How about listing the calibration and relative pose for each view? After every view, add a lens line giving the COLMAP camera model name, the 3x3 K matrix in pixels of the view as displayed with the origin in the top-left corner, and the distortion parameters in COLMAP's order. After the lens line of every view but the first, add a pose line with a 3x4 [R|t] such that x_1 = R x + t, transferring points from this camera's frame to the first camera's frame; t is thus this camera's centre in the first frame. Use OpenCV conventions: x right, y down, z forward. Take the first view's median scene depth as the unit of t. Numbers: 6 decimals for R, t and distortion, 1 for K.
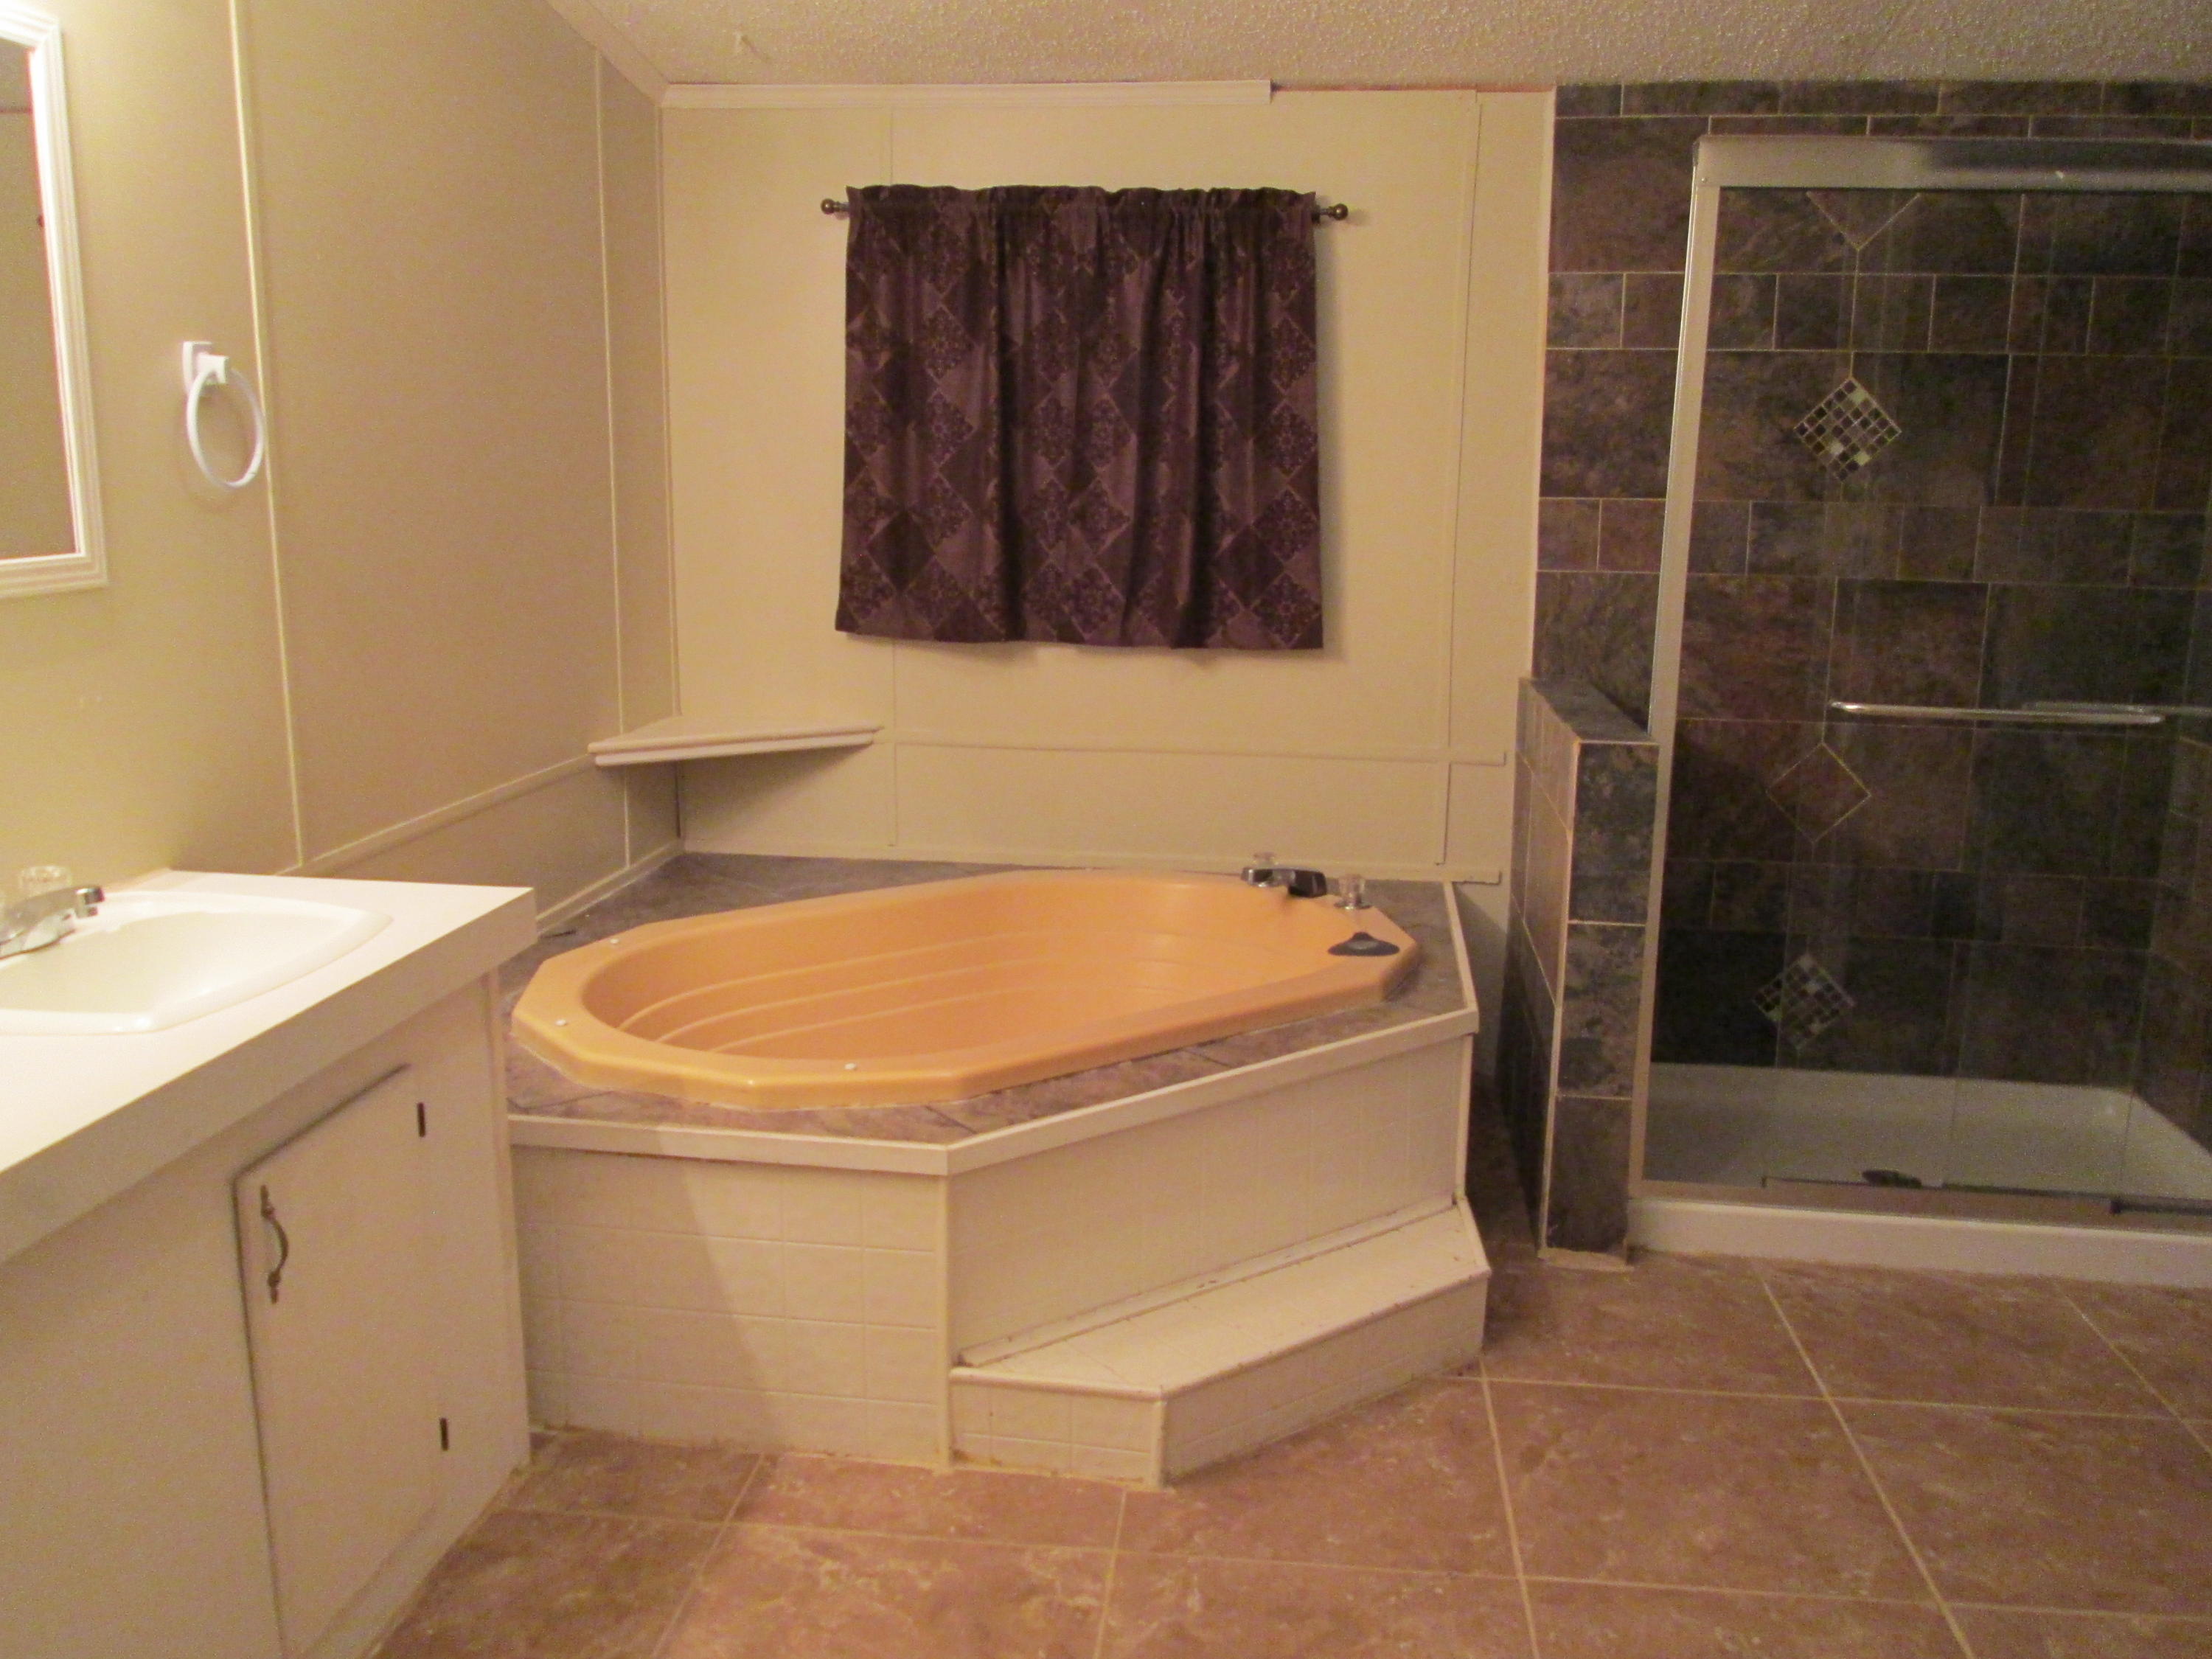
lens RADIAL K [[1838.7, 0, 1110.6], [0, 1838.7, 839.2], [0, 0, 1]] dist [-0.060751, 0.036422]
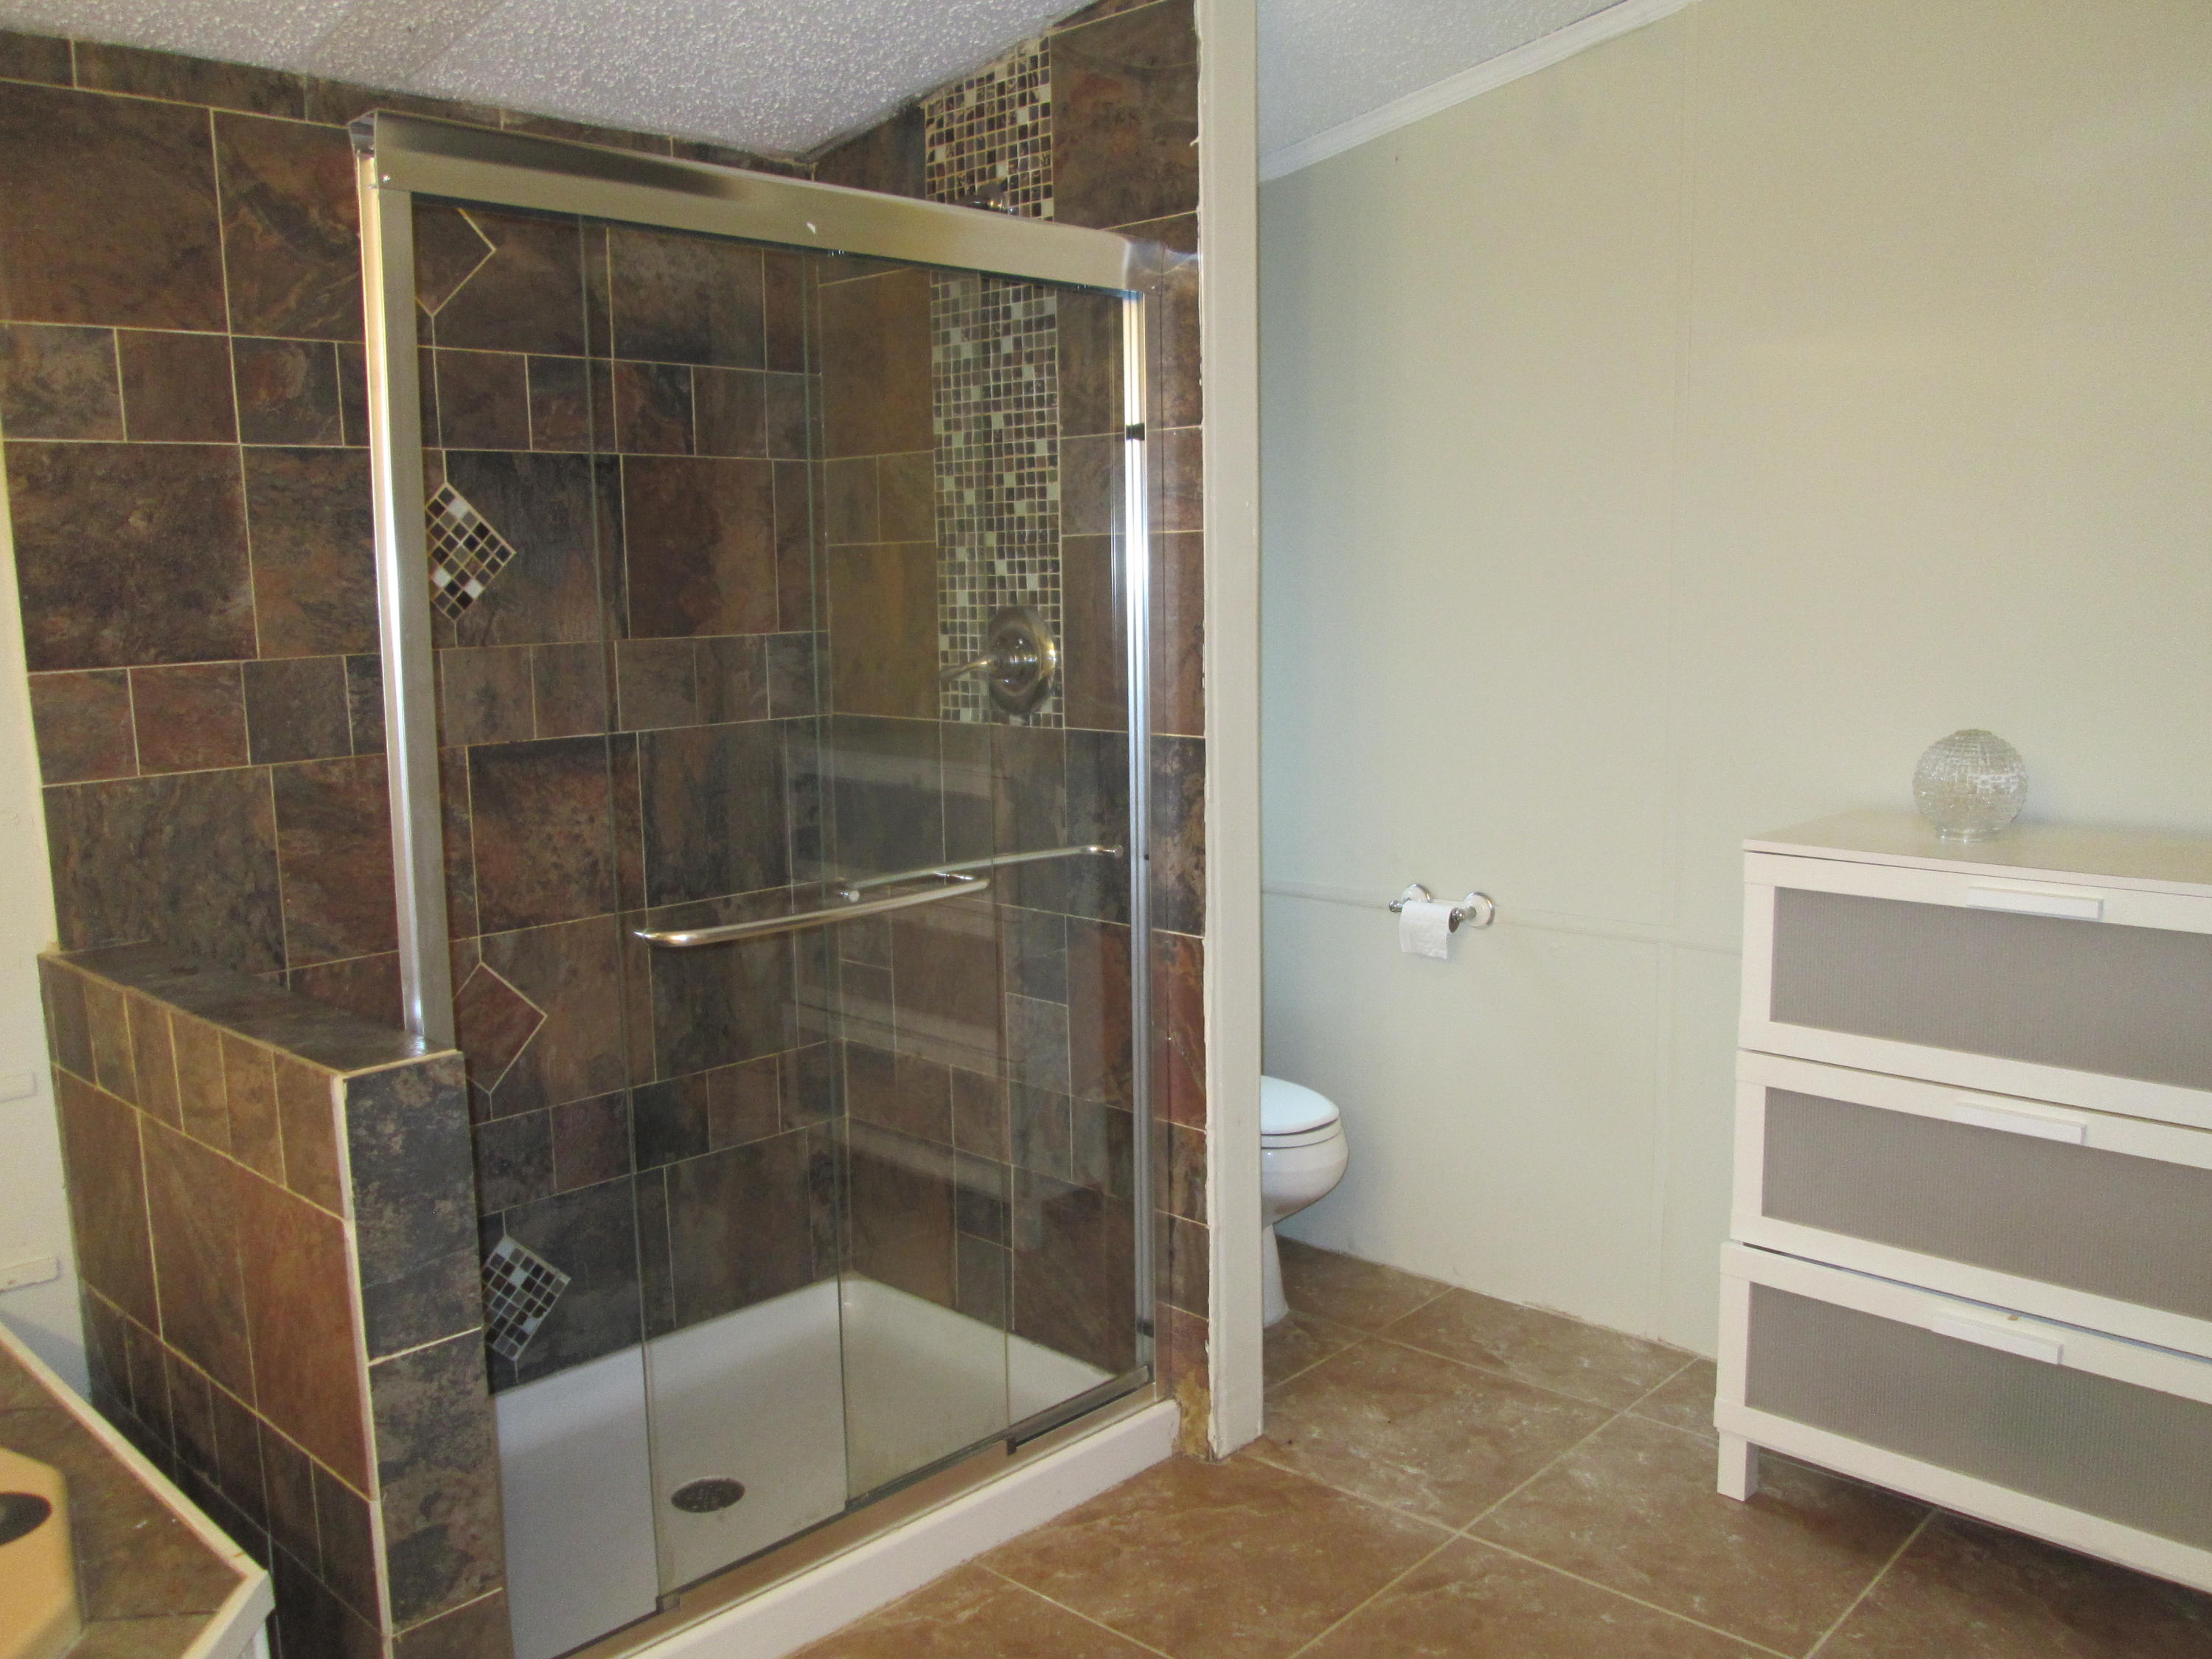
lens RADIAL K [[1838.7, 0, 1110.6], [0, 1838.7, 839.2], [0, 0, 1]] dist [-0.060751, 0.036422]
pose [[0.591812, -0.143143, 0.793265, -0.049360], [0.187800, 0.981510, 0.037004, -0.085241], [-0.783894, 0.127076, 0.607751, 0.341683]]
